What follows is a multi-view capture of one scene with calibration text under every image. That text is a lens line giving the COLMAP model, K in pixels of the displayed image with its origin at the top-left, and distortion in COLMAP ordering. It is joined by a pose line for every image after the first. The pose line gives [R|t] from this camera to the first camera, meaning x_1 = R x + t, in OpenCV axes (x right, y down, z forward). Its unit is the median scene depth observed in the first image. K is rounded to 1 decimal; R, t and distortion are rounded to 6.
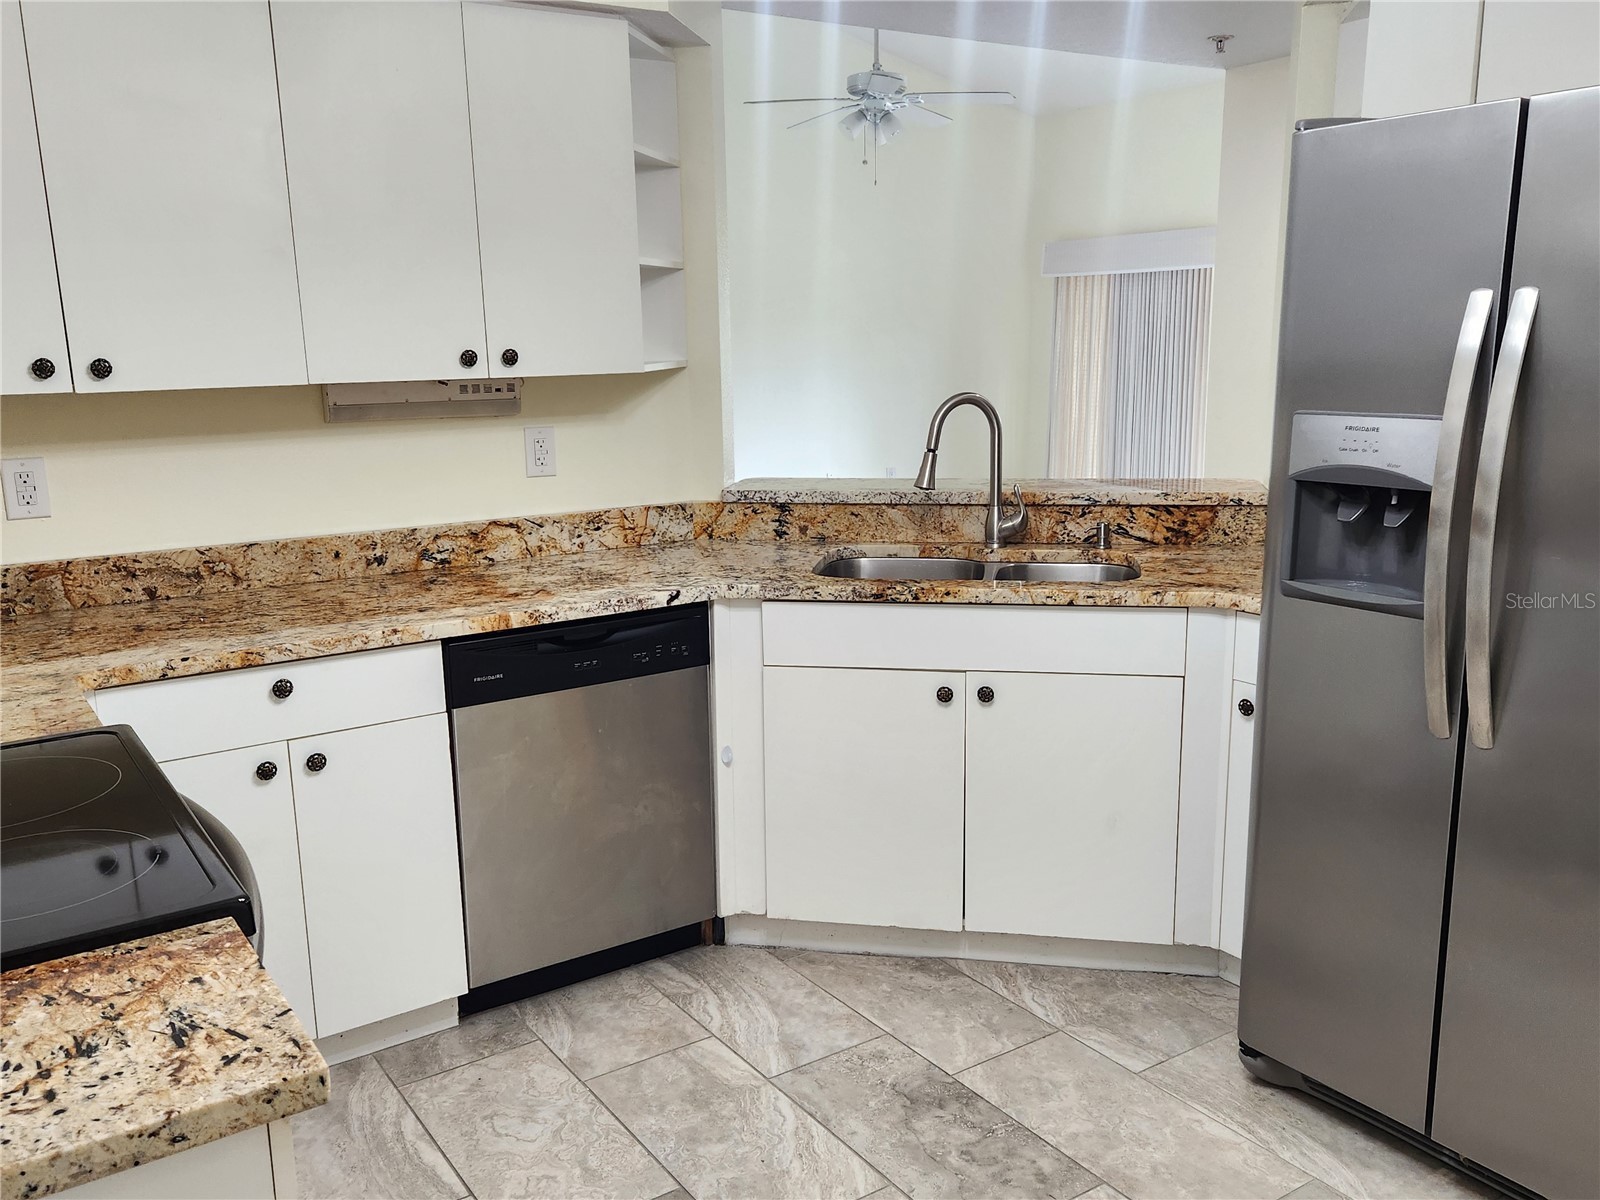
lens RADIAL K [[1349.8, 0, 800.0], [0, 1349.8, 600.0], [0, 0, 1]] dist [0.108222, -0.117463]
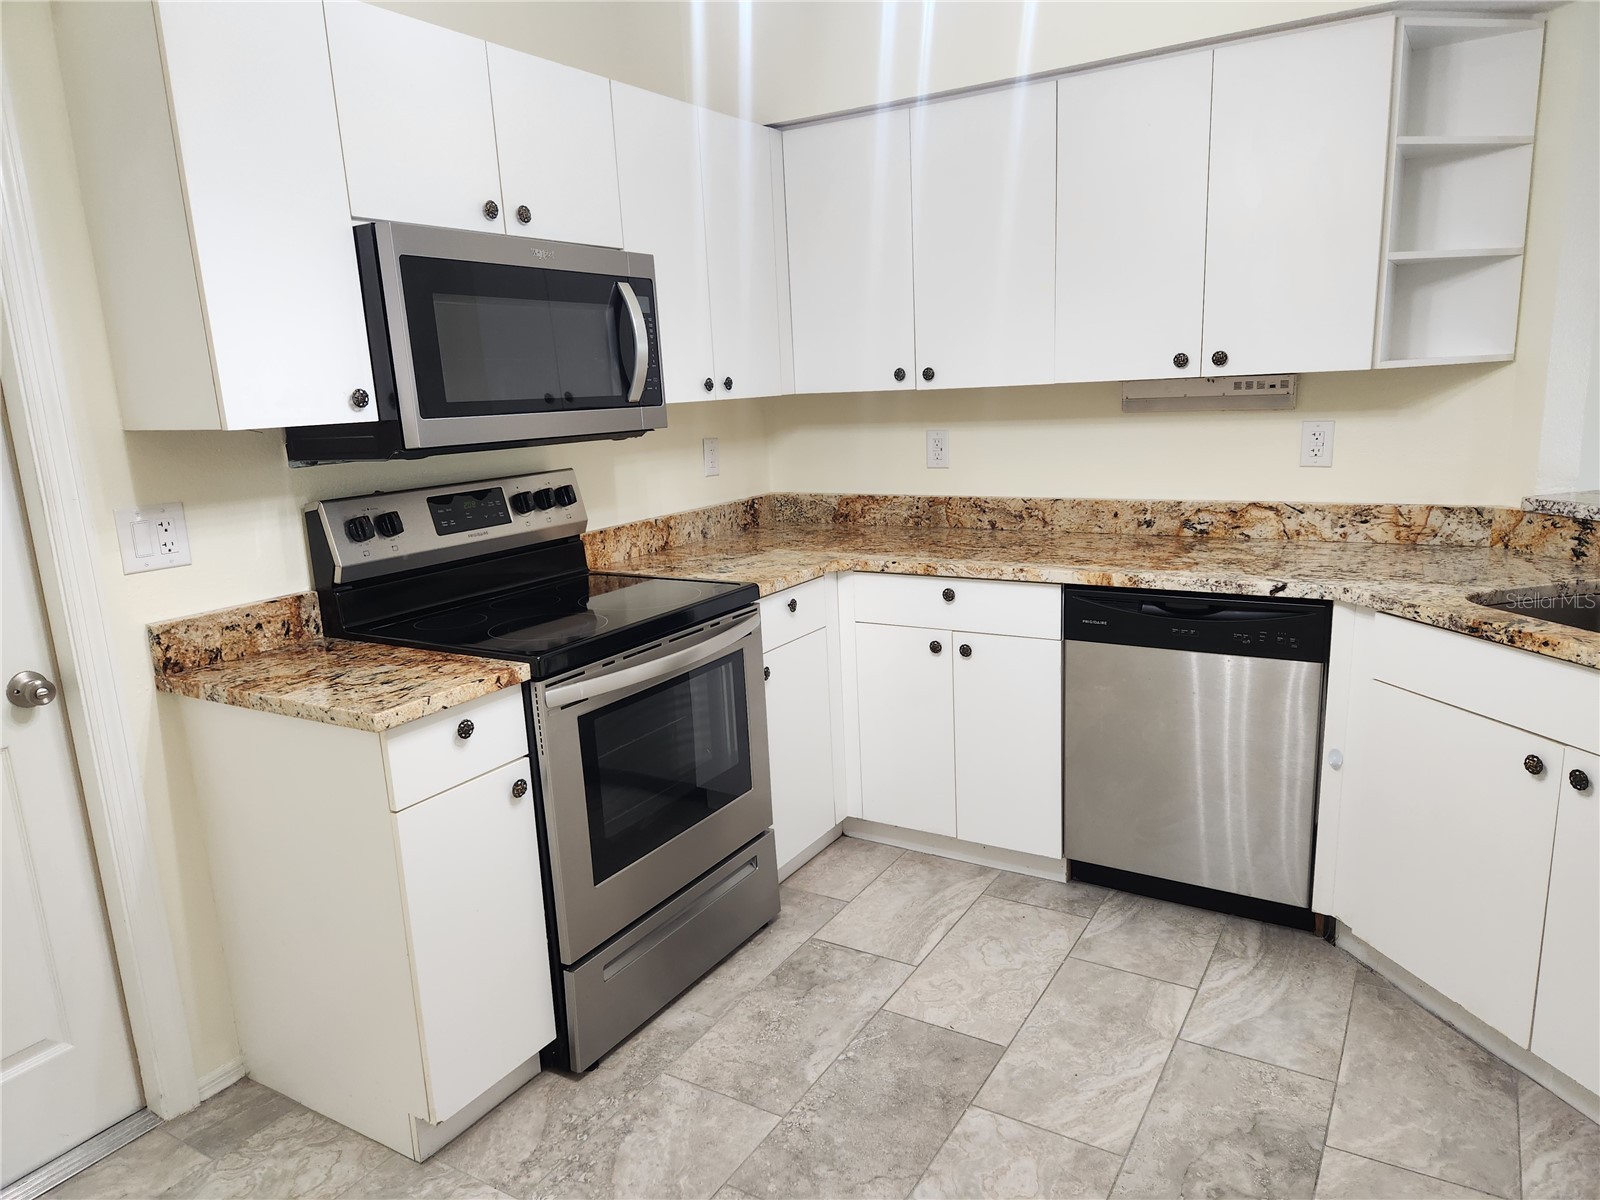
lens RADIAL K [[1073.6, 0, 800.0], [0, 1073.6, 600.0], [0, 0, 1]] dist [0.068484, -0.059635]
pose [[0.416363, 0.186644, -0.889835, 0.478774], [-0.141710, 0.980064, 0.139261, -0.055543], [0.898087, 0.068115, 0.434511, 0.294603]]
